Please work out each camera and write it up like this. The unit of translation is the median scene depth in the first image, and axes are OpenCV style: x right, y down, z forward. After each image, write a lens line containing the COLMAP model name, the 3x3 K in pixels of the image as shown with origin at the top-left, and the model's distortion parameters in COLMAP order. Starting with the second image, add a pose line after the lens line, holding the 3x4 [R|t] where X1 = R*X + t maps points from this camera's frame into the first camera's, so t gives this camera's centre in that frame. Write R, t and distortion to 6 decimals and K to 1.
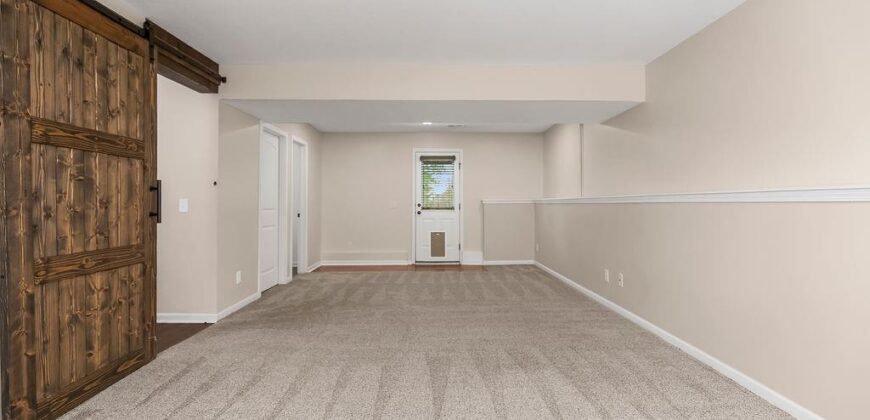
lens RADIAL K [[403.2, 0, 442.4], [0, 403.2, 210.3], [0, 0, 1]] dist [-0.006271, 0.000556]
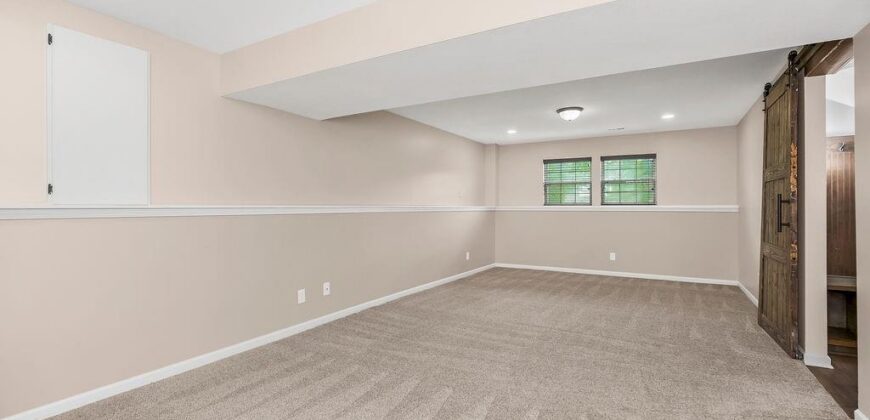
lens RADIAL K [[403.2, 0, 442.4], [0, 403.2, 210.3], [0, 0, 1]] dist [-0.006271, 0.000556]
pose [[-0.856590, -0.004814, 0.515975, -0.549319], [0.005976, 0.999797, 0.019249, -0.064142], [-0.515963, 0.019572, -0.856387, 2.842116]]
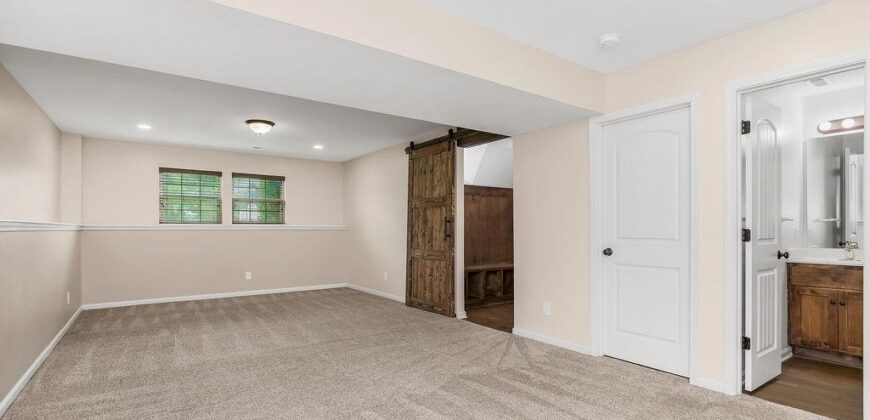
lens RADIAL K [[408.2, 0, 437.7], [0, 408.2, 232.0], [0, 0, 1]] dist [0.001925, 0.000417]
pose [[-0.830257, 0.006052, -0.557348, 0.392249], [-0.008003, 0.999709, 0.022778, -0.054798], [0.557324, 0.023372, -0.829966, 2.886139]]
